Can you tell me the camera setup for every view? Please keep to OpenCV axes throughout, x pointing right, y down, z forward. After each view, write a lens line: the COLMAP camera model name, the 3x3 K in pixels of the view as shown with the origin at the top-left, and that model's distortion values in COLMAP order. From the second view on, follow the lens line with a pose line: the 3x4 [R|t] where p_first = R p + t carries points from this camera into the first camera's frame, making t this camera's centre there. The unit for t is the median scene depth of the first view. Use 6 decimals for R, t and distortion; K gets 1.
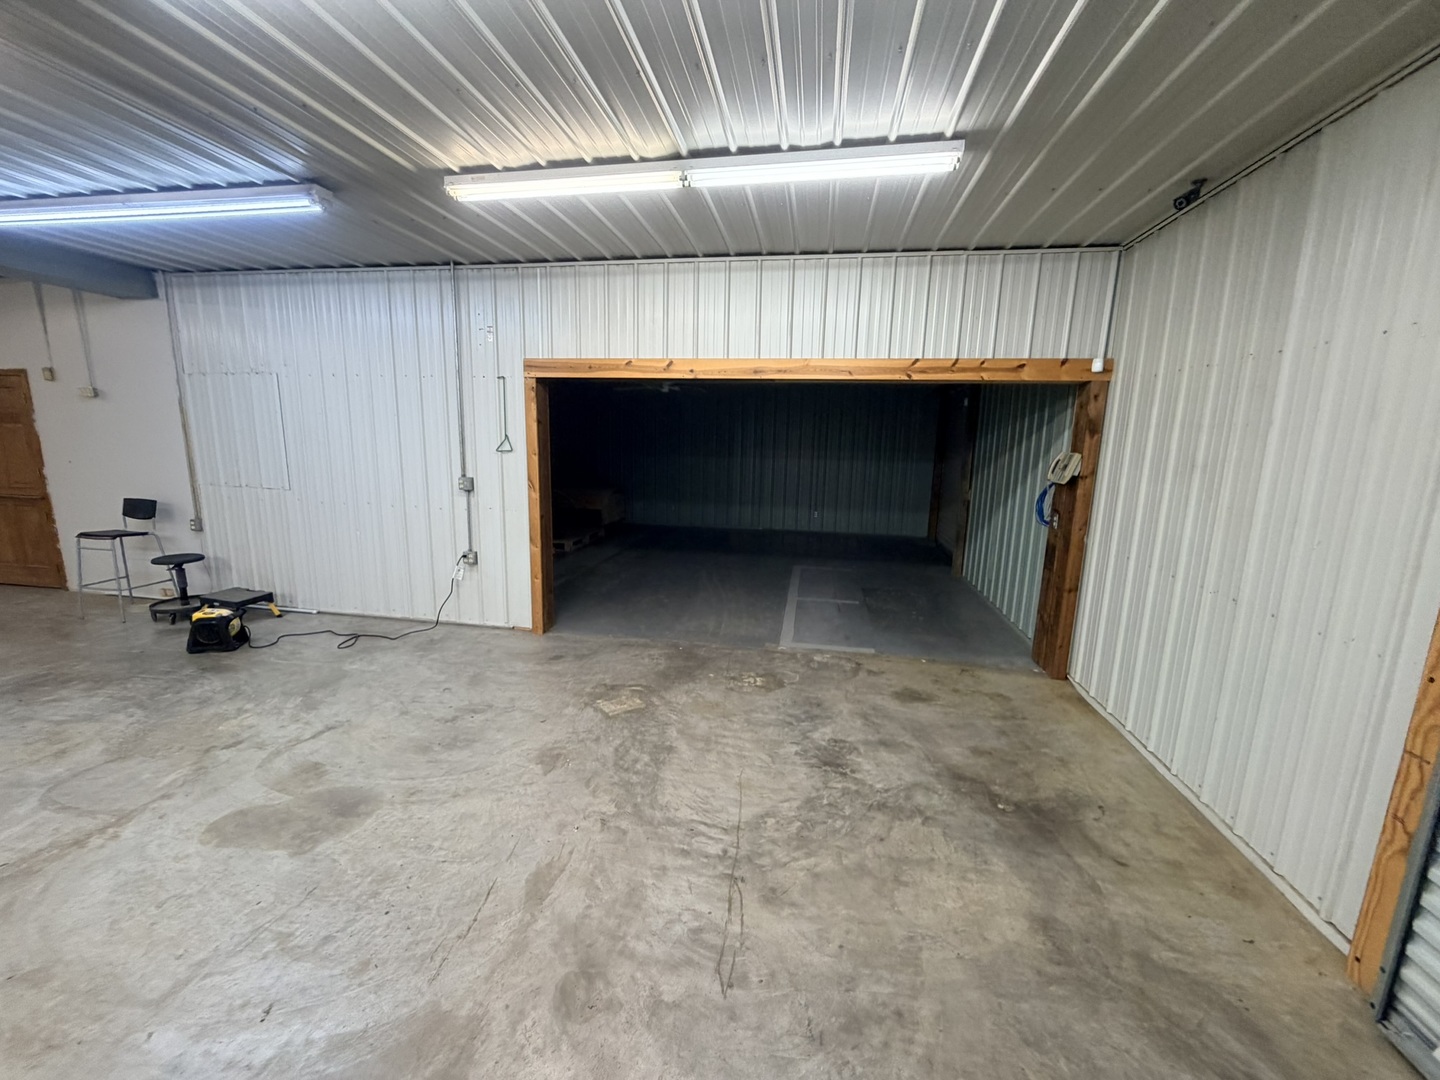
lens RADIAL K [[572.8, 0, 717.5], [0, 572.8, 536.7], [0, 0, 1]] dist [-0.000782, 0.000533]
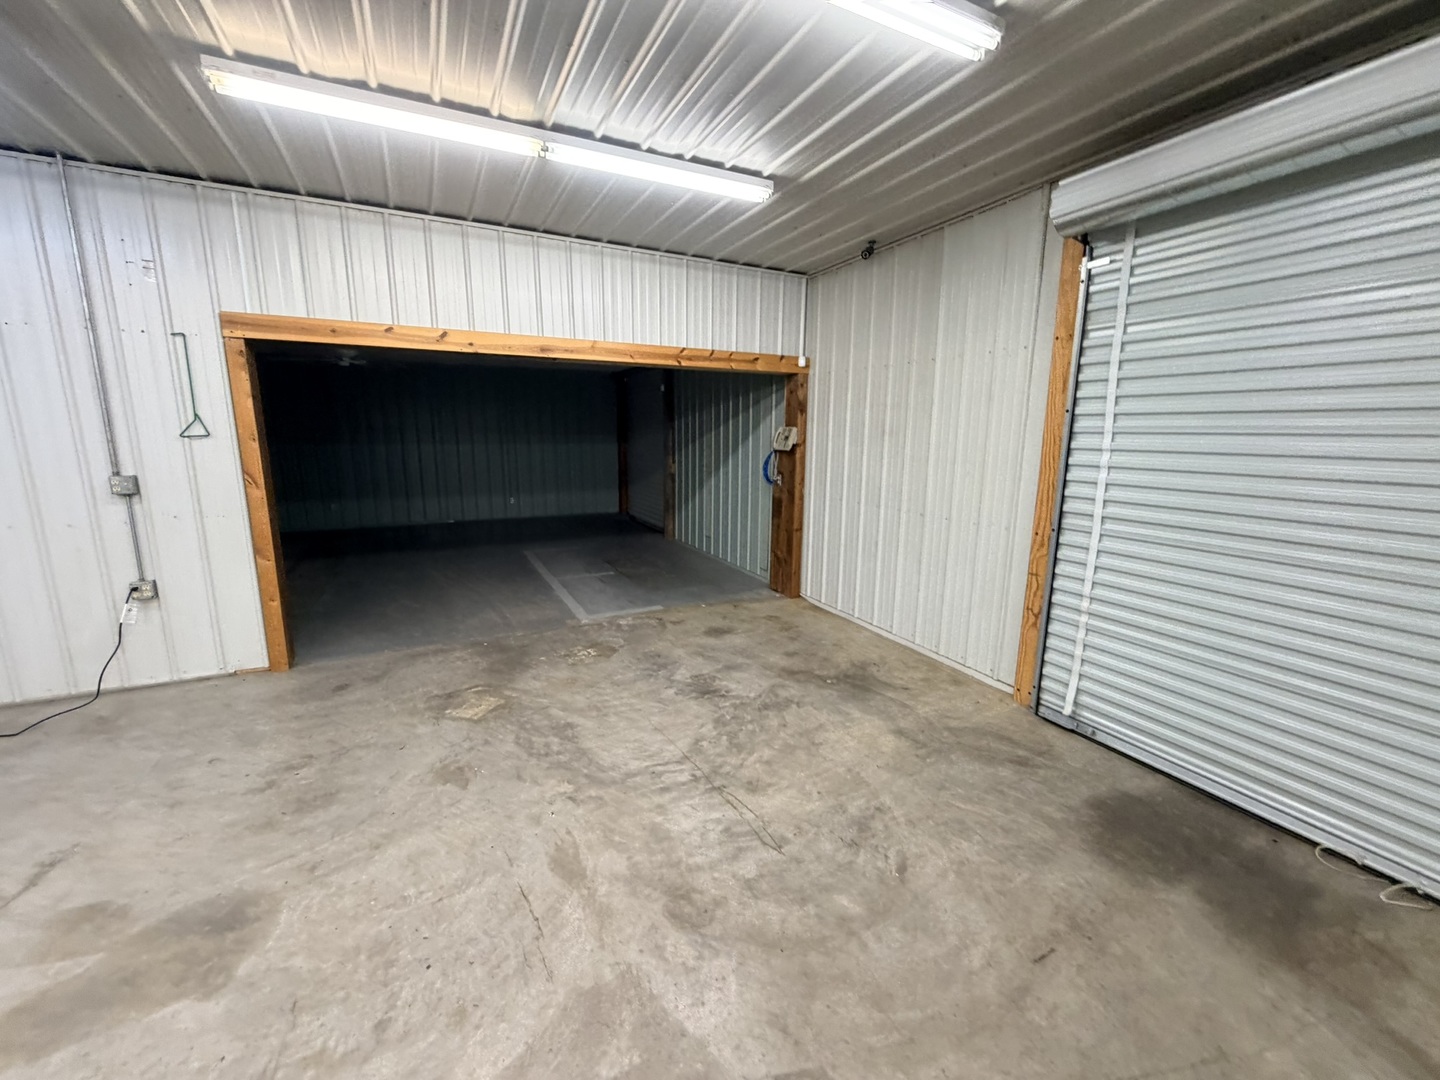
lens RADIAL K [[572.8, 0, 716.9], [0, 572.8, 535.4], [0, 0, 1]] dist [-0.000782, 0.000533]
pose [[0.803462, -0.123256, 0.582458, -0.404428], [0.111105, 0.992190, 0.056699, 0.012304], [-0.584898, 0.019159, 0.810881, 0.029135]]
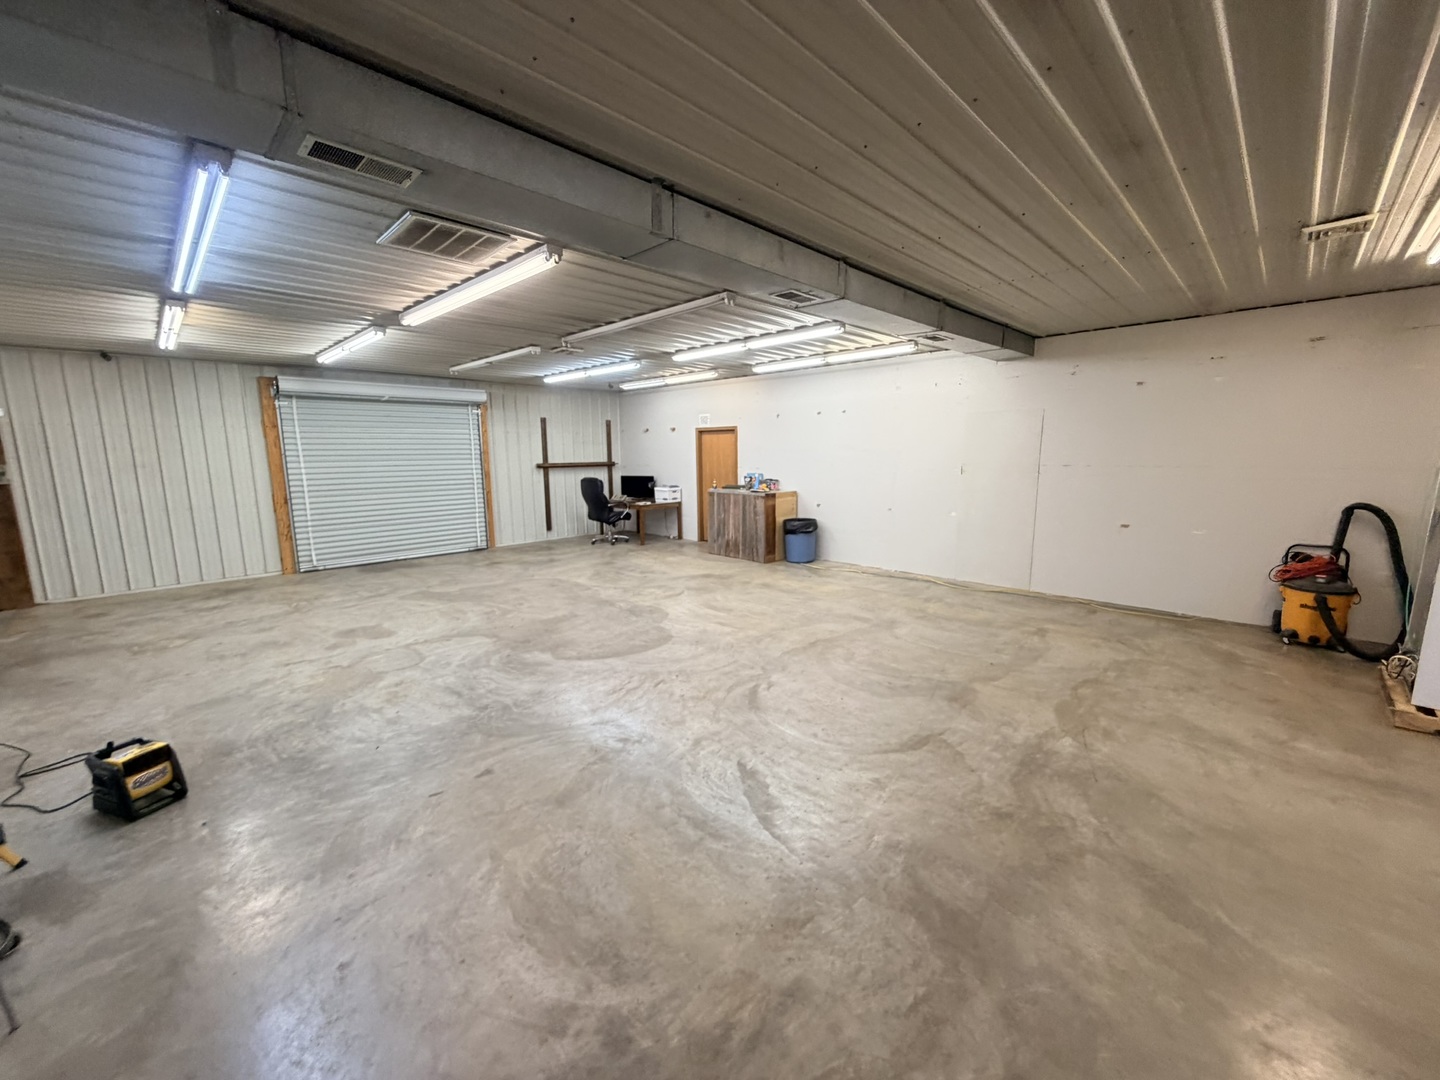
lens RADIAL K [[572.8, 0, 714.8], [0, 572.8, 539.4], [0, 0, 1]] dist [-0.000782, 0.000533]
pose [[-0.818678, -0.101467, 0.565218, -2.346221], [0.096413, 0.946008, 0.309473, -0.307571], [-0.566102, 0.307853, -0.764693, 1.400840]]
